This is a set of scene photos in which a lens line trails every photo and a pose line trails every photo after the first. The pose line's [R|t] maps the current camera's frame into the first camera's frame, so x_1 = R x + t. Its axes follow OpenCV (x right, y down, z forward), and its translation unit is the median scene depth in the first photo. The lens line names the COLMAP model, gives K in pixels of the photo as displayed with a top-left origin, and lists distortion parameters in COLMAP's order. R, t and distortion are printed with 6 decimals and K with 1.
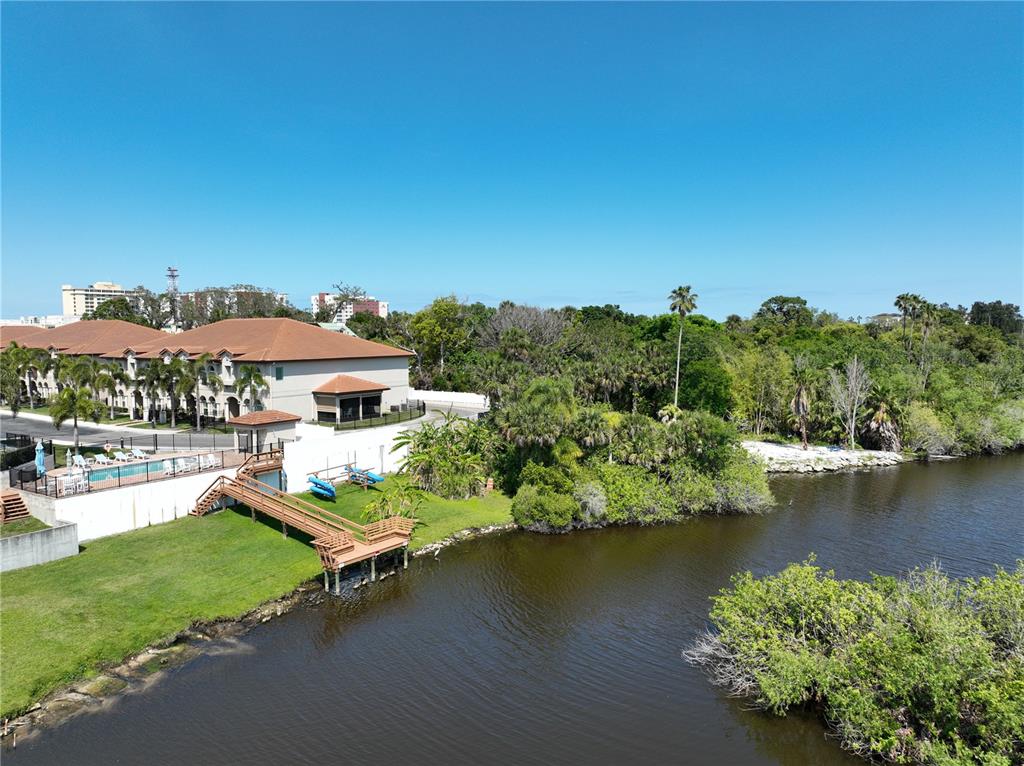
lens RADIAL K [[705.0, 0, 512.0], [0, 705.0, 383.0], [0, 0, 1]] dist [0.001381, 0.008537]
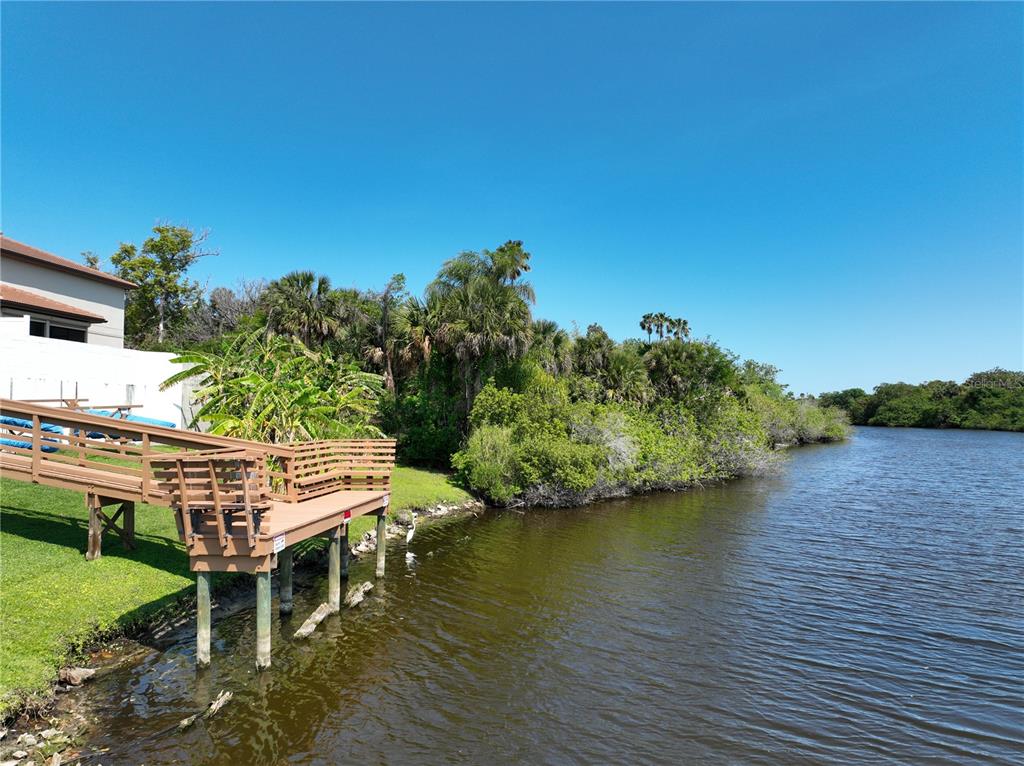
lens RADIAL K [[705.0, 0, 512.0], [0, 705.0, 383.0], [0, 0, 1]] dist [0.001381, 0.008537]
pose [[0.872376, 0.023857, 0.488253, -0.215043], [0.036034, 0.992953, -0.112901, 0.169478], [-0.487505, 0.116086, 0.865369, 0.530118]]
